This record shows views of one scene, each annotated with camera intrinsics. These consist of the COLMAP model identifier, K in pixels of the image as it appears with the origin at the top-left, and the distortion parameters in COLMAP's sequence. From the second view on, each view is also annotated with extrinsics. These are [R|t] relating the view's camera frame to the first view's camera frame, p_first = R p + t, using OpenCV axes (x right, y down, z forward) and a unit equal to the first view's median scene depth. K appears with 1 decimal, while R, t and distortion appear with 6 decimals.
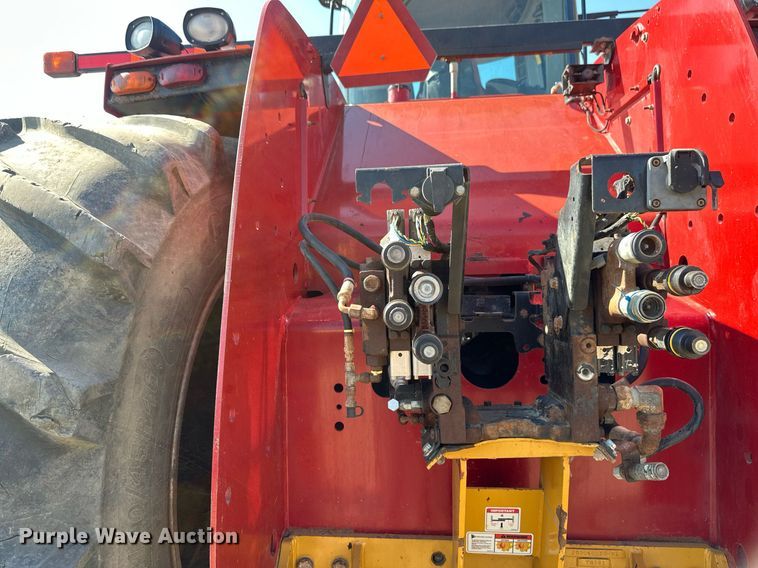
lens RADIAL K [[565.0, 0, 393.3], [0, 565.0, 301.4], [0, 0, 1]] dist [0.005047, -0.010090]
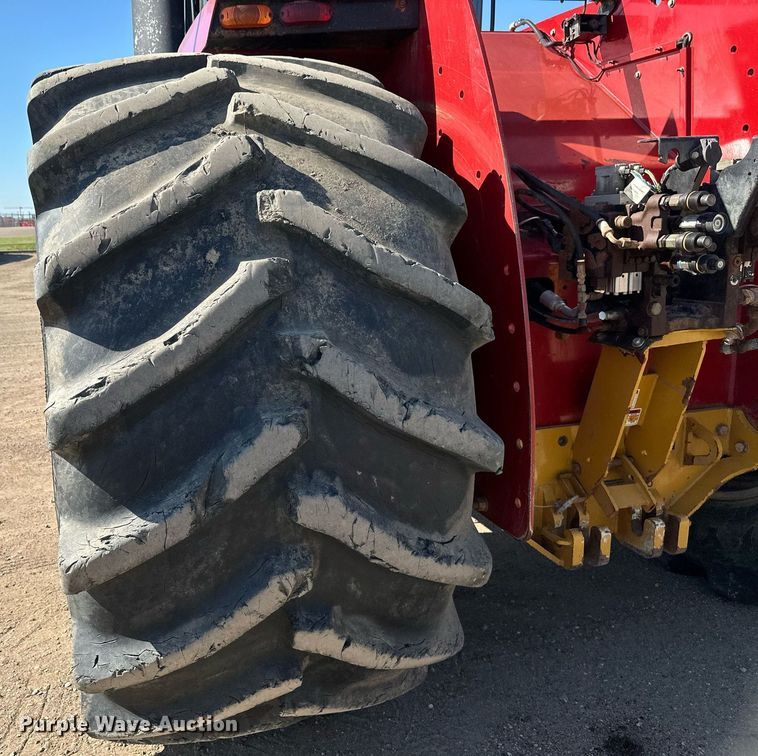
lens RADIAL K [[720.0, 0, 313.1], [0, 720.0, 387.2], [0, 0, 1]] dist [0.001775, 0.000000]
pose [[0.942962, -0.098323, 0.318049, -1.284535], [0.038730, 0.981302, 0.188537, 0.001174], [-0.330640, -0.165465, 0.929139, -0.426594]]
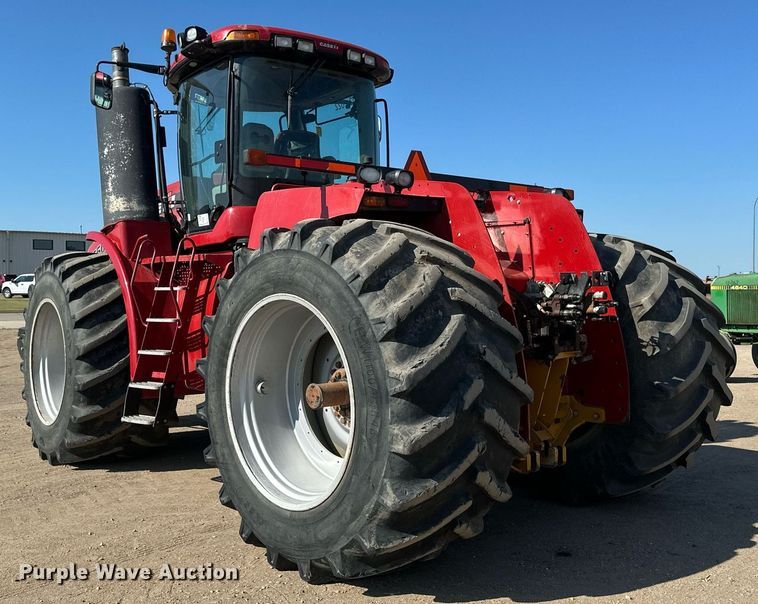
lens RADIAL K [[743.5, 0, 395.6], [0, 743.5, 288.5], [0, 0, 1]] dist [0.056318, 0.000000]
pose [[0.679139, 0.013665, 0.733883, -3.656779], [0.017468, 0.999243, -0.034771, 0.007055], [-0.733802, 0.036434, 0.678386, -1.245199]]
